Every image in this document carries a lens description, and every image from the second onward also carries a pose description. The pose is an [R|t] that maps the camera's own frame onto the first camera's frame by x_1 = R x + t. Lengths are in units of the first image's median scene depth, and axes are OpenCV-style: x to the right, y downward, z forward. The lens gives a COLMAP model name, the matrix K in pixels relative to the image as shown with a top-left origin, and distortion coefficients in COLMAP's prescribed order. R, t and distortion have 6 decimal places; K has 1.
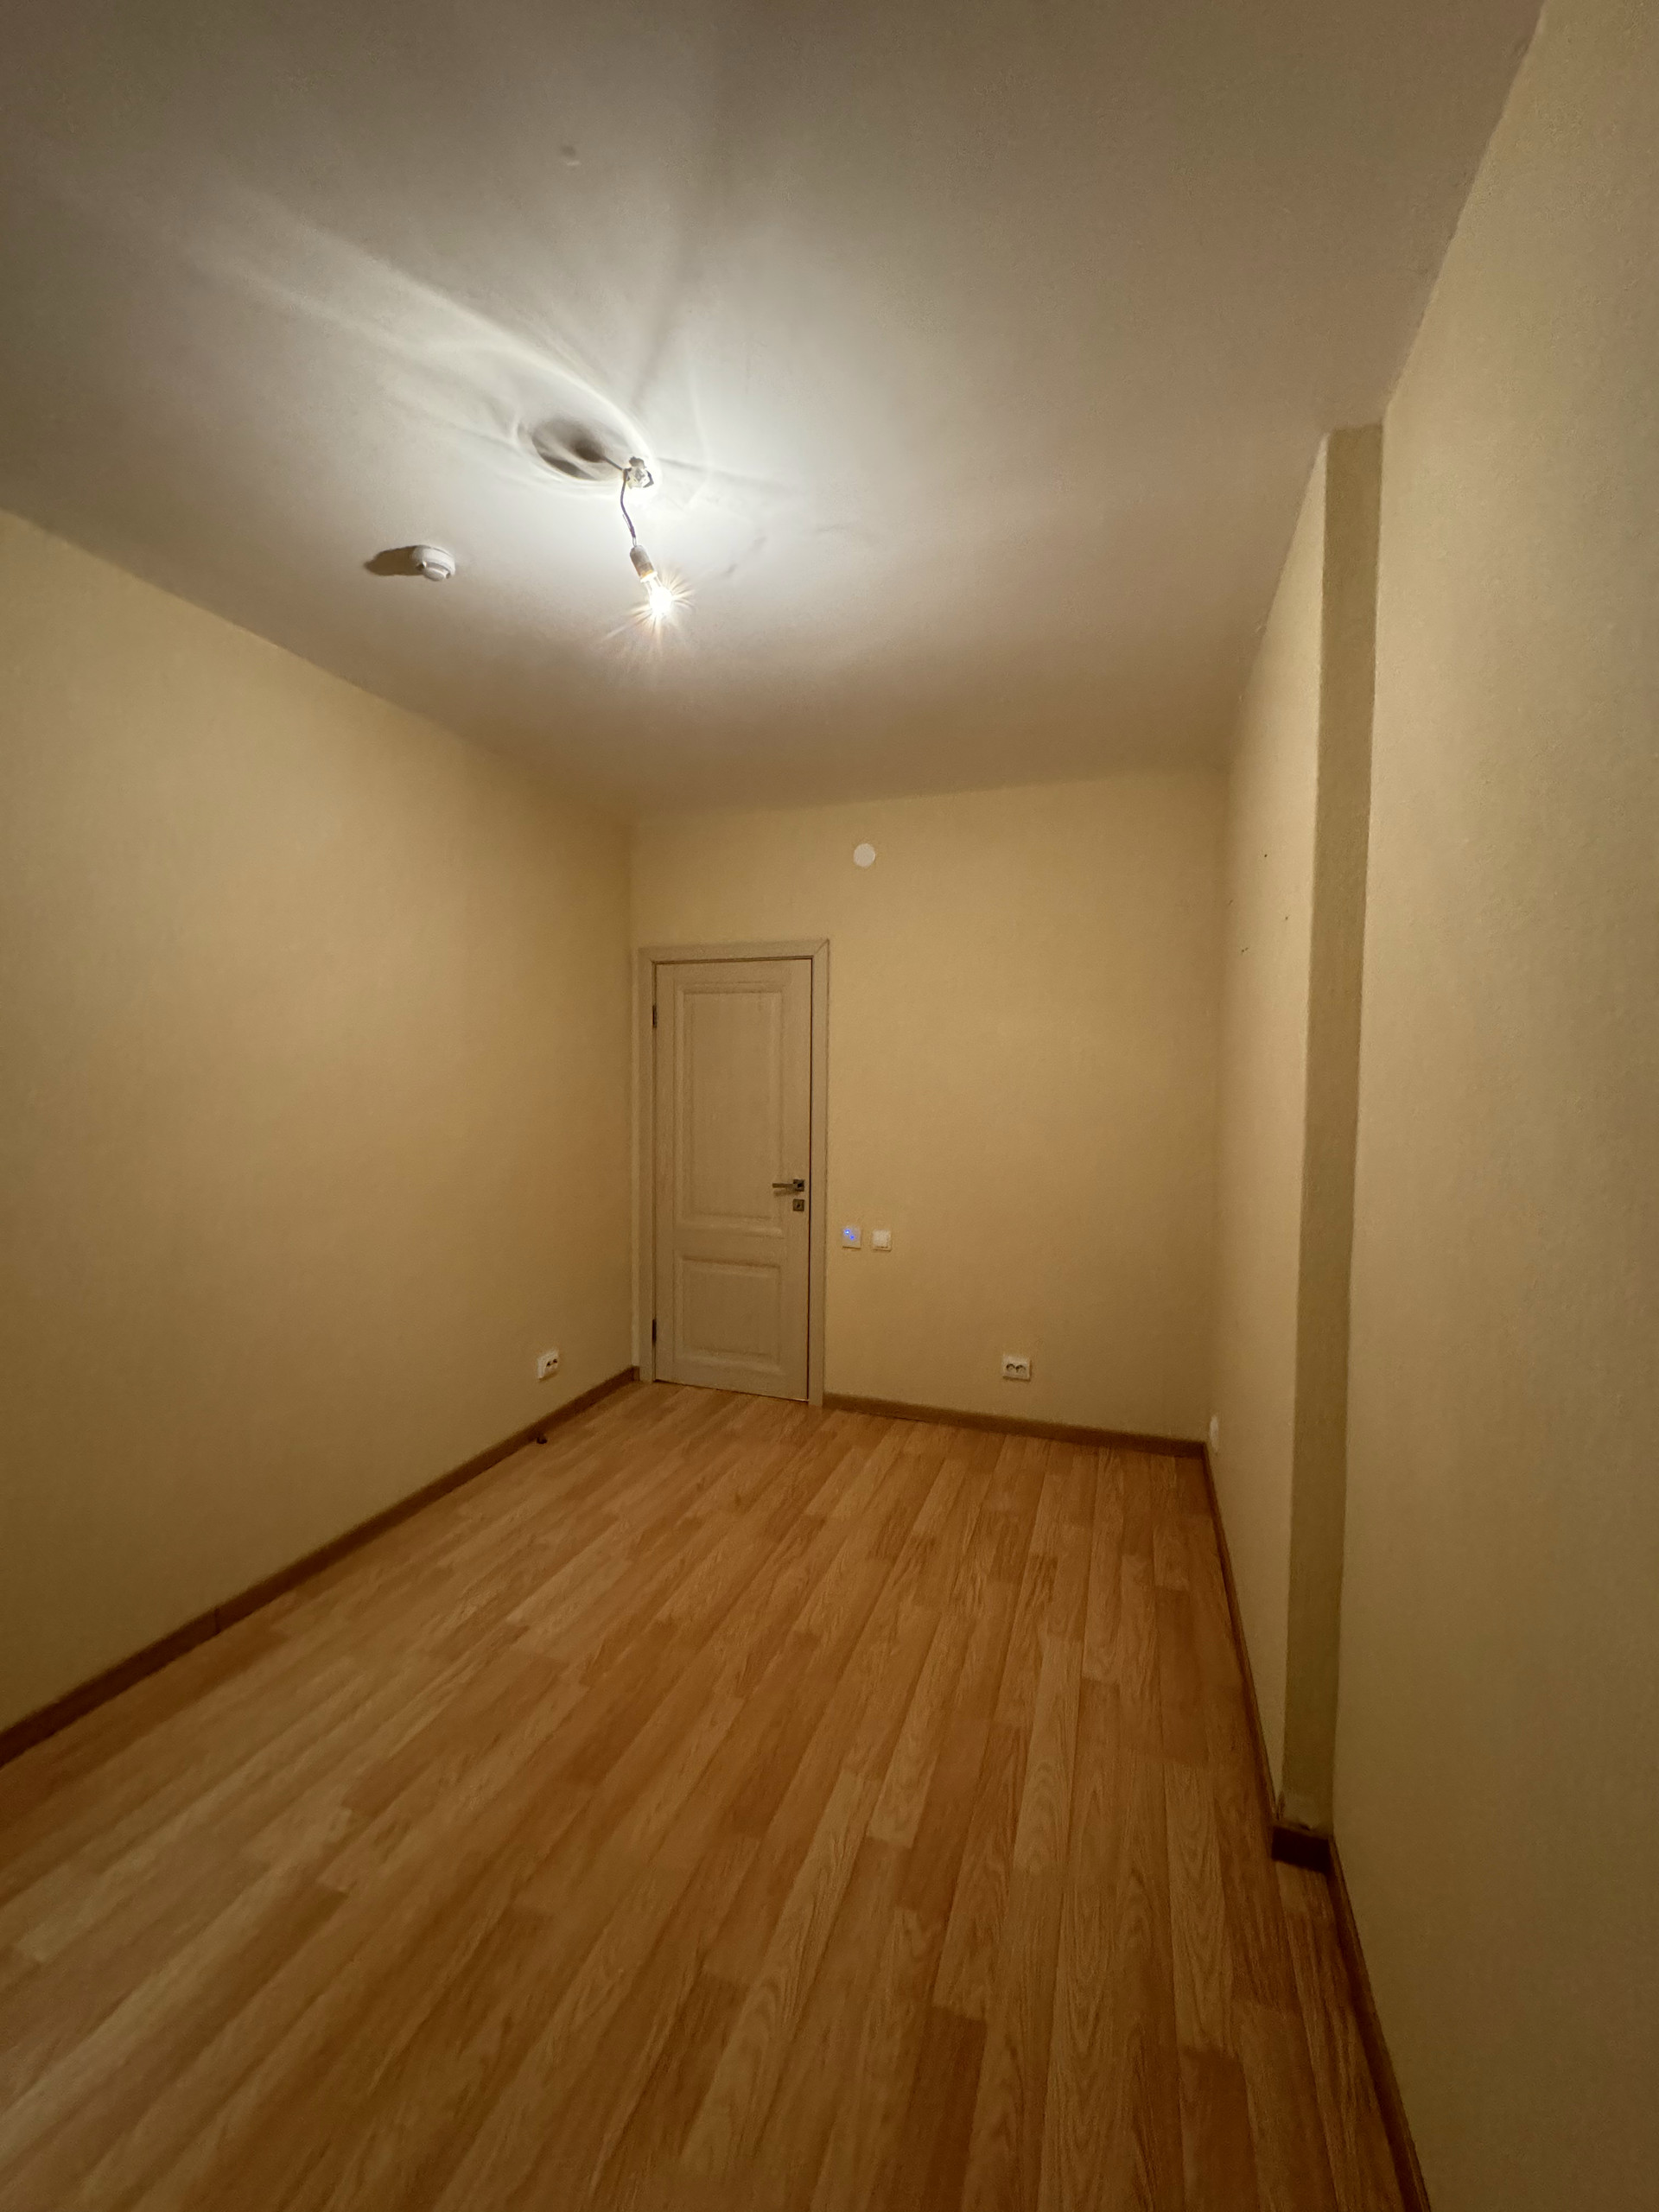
lens RADIAL K [[879.6, 0, 829.5], [0, 879.6, 1106.0], [0, 0, 1]] dist [0.000646, -0.000196]
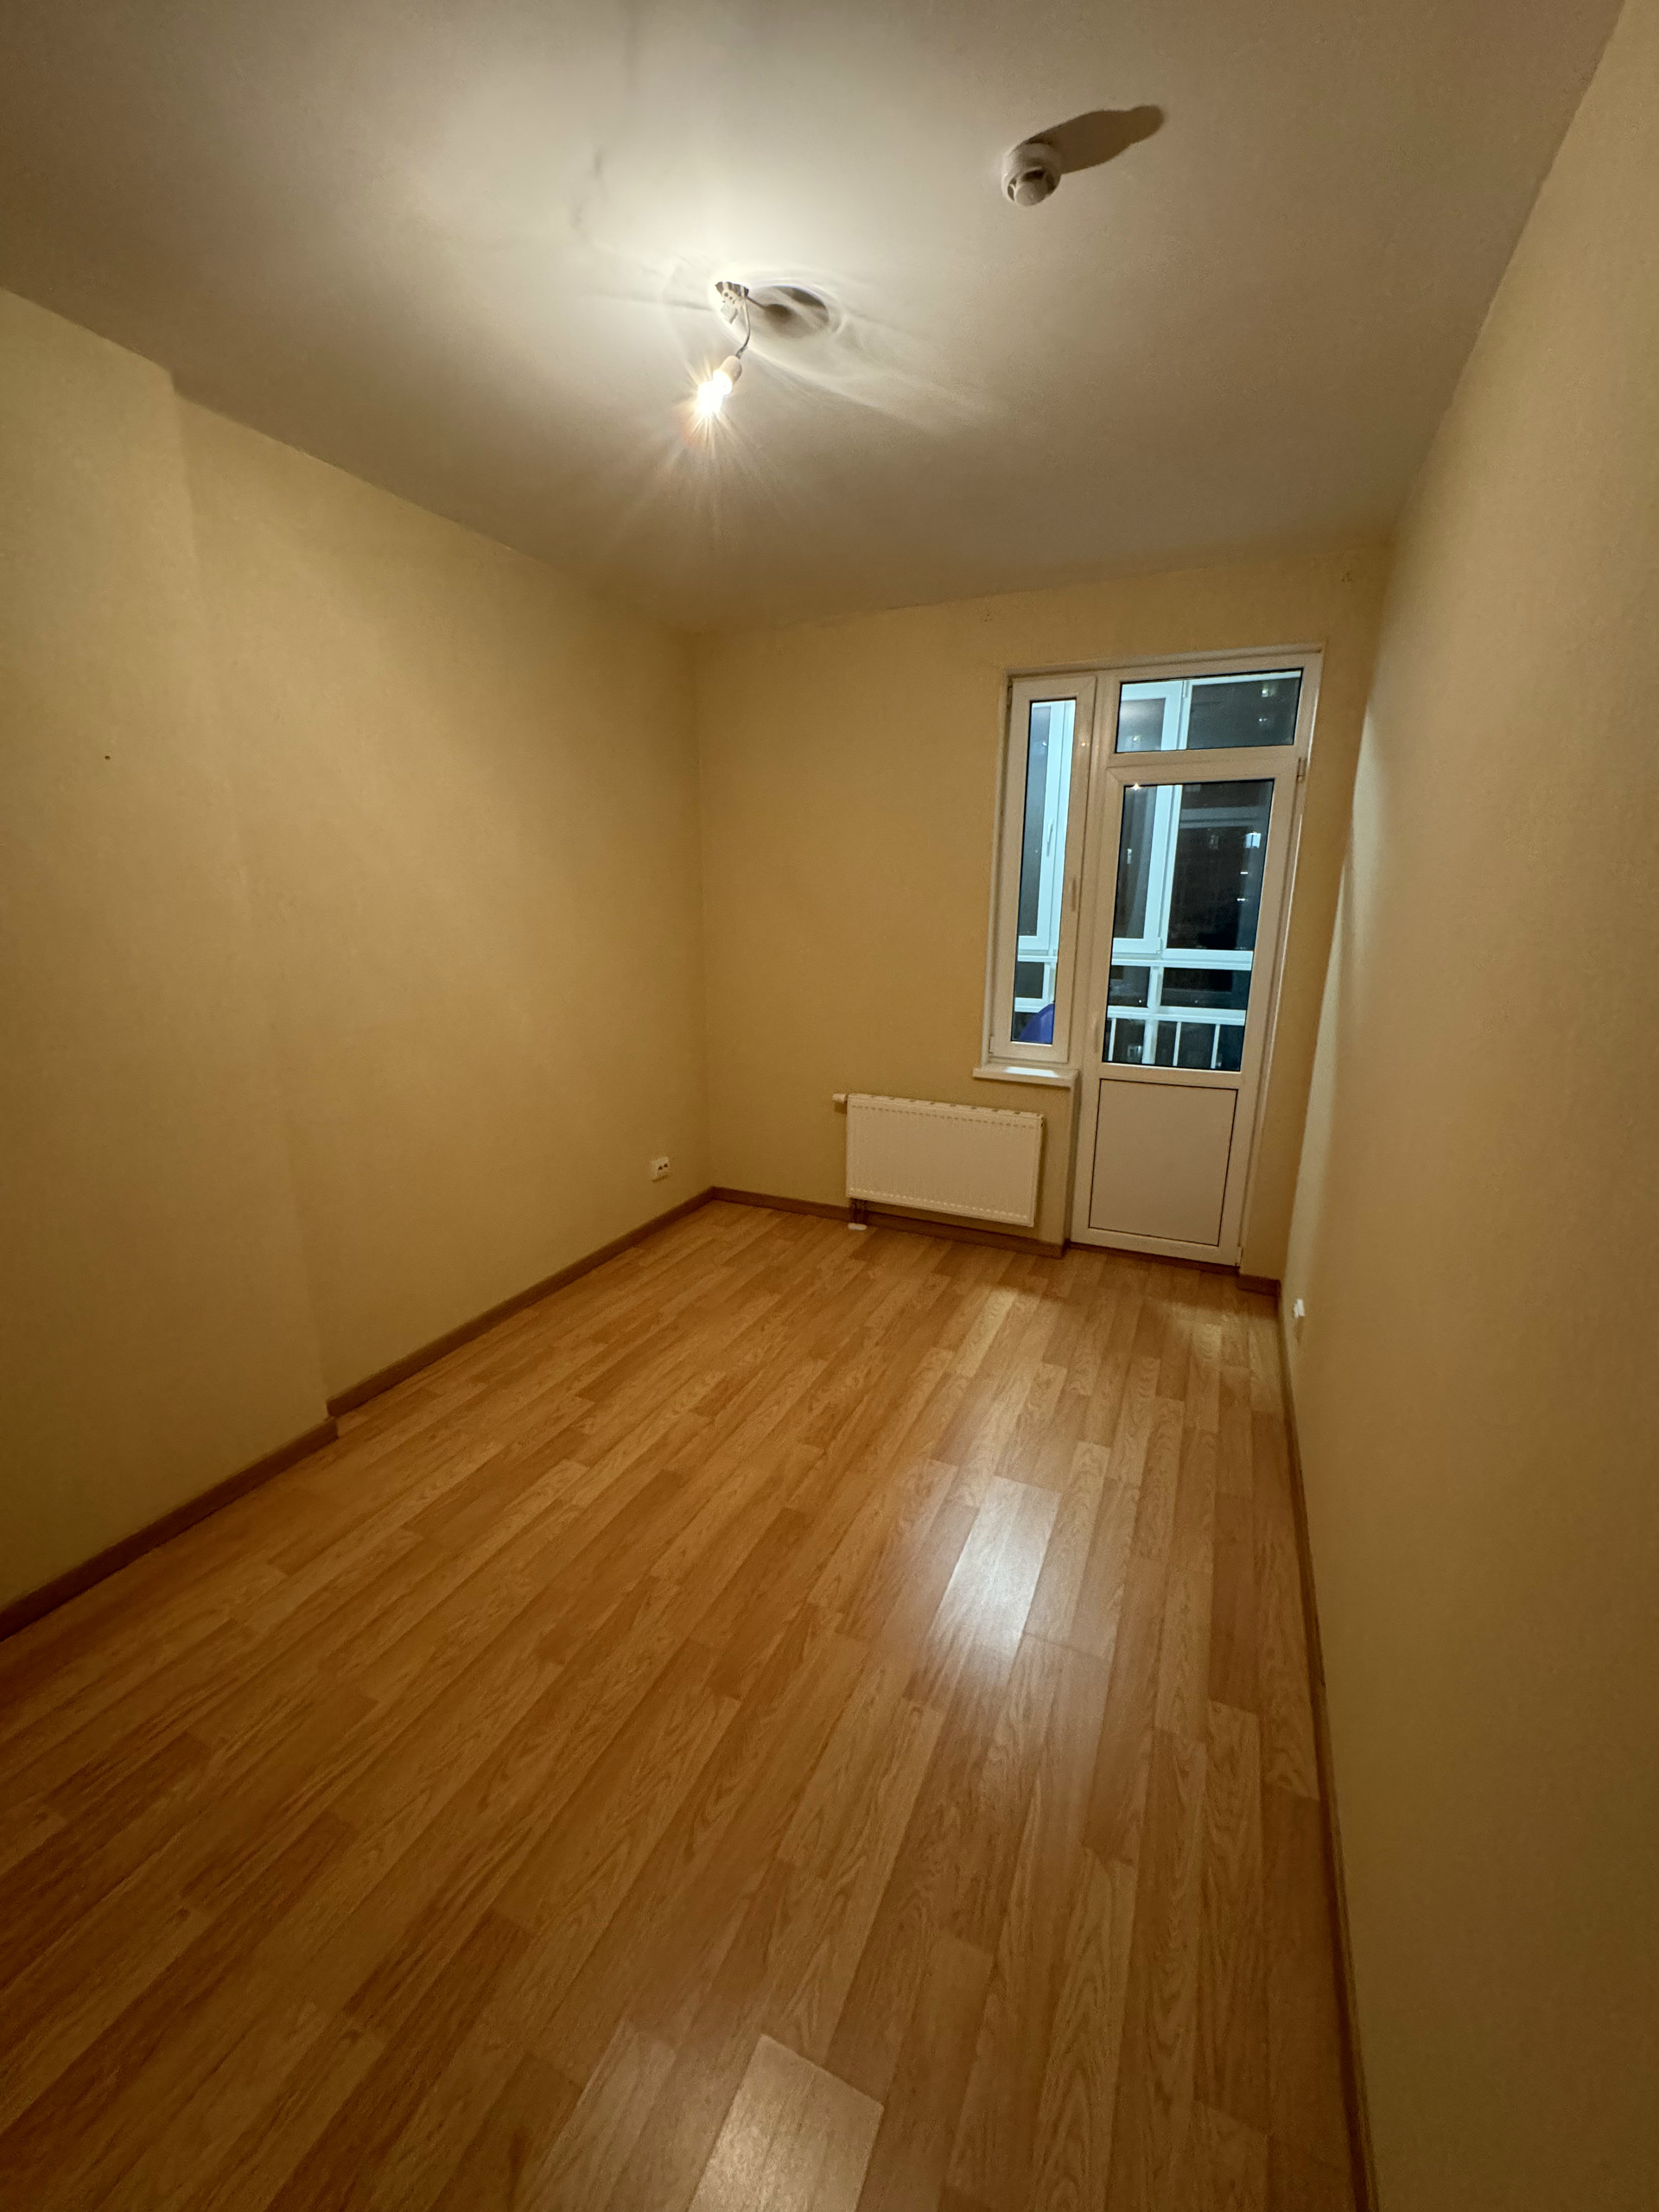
lens RADIAL K [[879.6, 0, 829.5], [0, 879.6, 1106.0], [0, 0, 1]] dist [0.000646, -0.000196]
pose [[-0.995565, -0.039350, 0.085449, -0.453765], [-0.013371, 0.958280, 0.285517, -0.144342], [-0.093119, 0.283108, -0.954557, 2.217308]]
